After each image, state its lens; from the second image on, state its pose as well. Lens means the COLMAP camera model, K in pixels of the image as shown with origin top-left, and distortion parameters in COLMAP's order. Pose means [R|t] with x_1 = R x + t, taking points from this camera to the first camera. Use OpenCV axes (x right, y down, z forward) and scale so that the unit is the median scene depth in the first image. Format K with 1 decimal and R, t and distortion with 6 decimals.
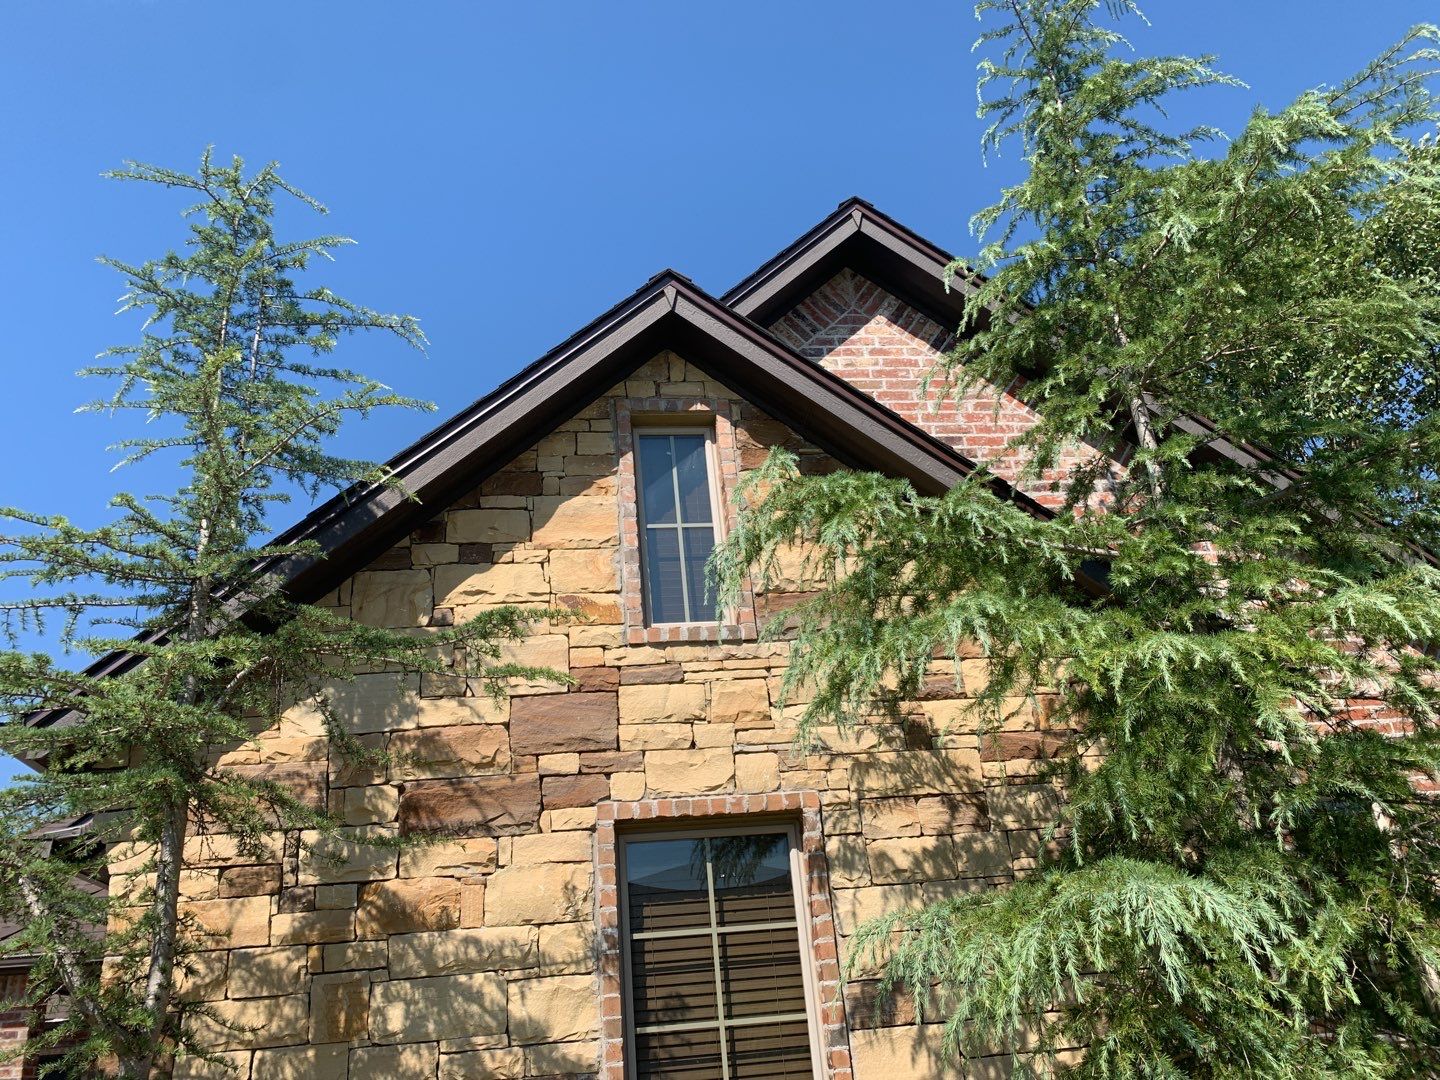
lens RADIAL K [[1109.6, 0, 714.0], [0, 1109.6, 490.2], [0, 0, 1]] dist [0.056019, -0.065382]
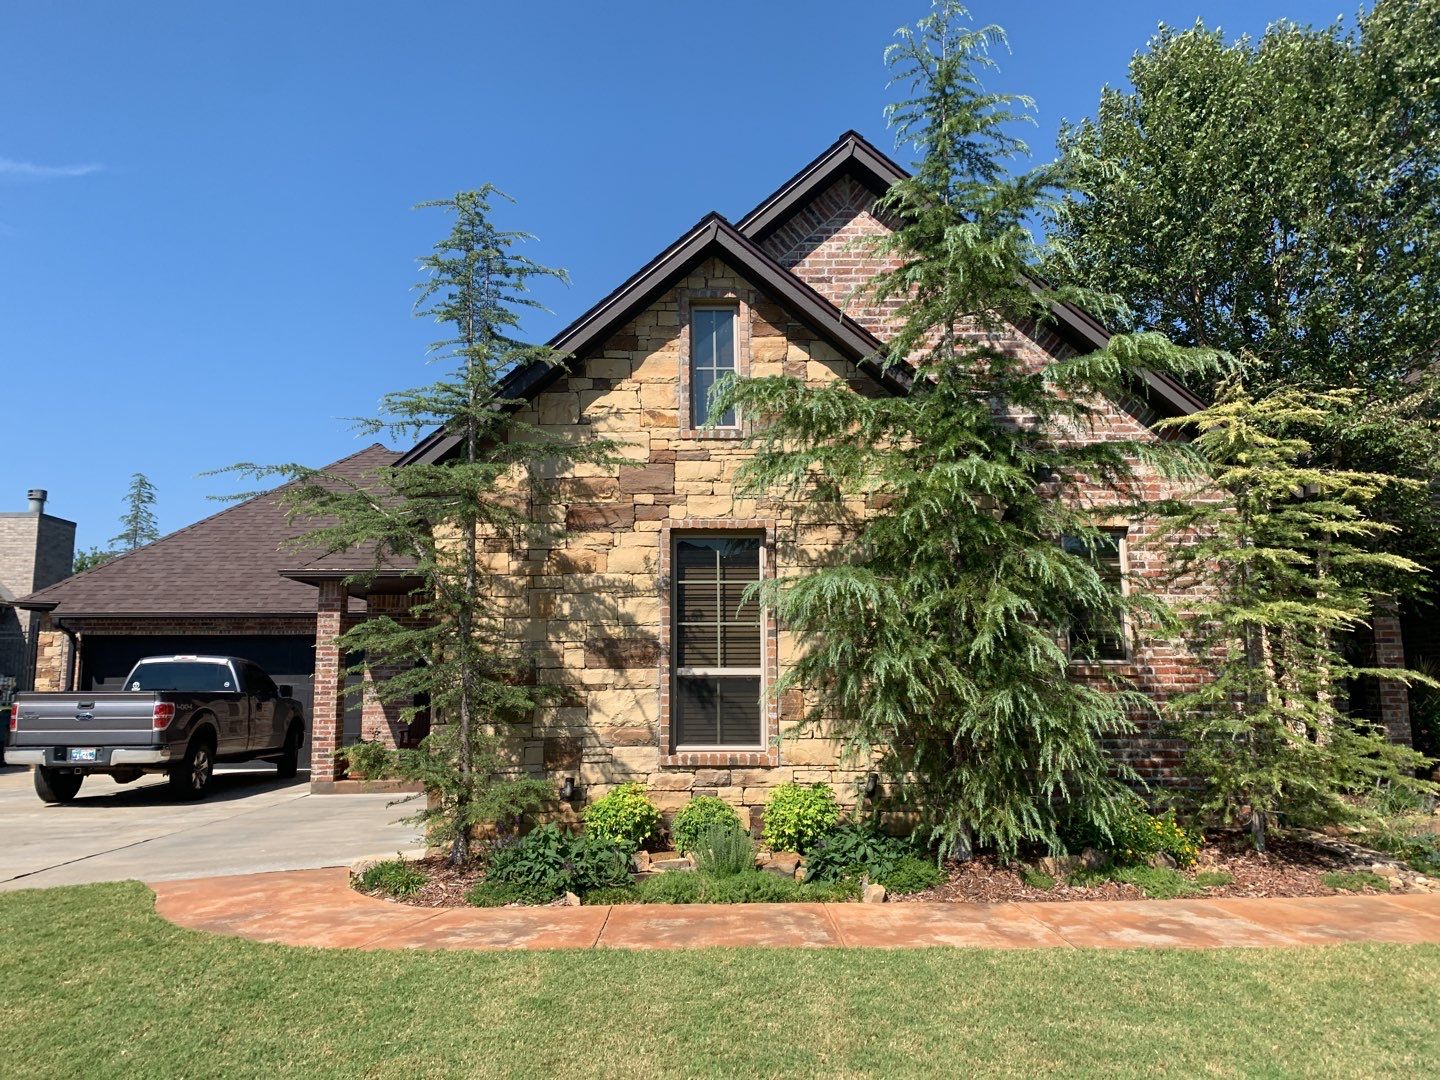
lens RADIAL K [[1109.6, 0, 724.4], [0, 1109.6, 539.3], [0, 0, 1]] dist [0.056019, -0.065382]
pose [[0.991847, 0.062068, -0.111294, 0.224150], [-0.021307, 0.941842, 0.335379, -0.346208], [0.125638, -0.330274, 0.935486, -0.836895]]
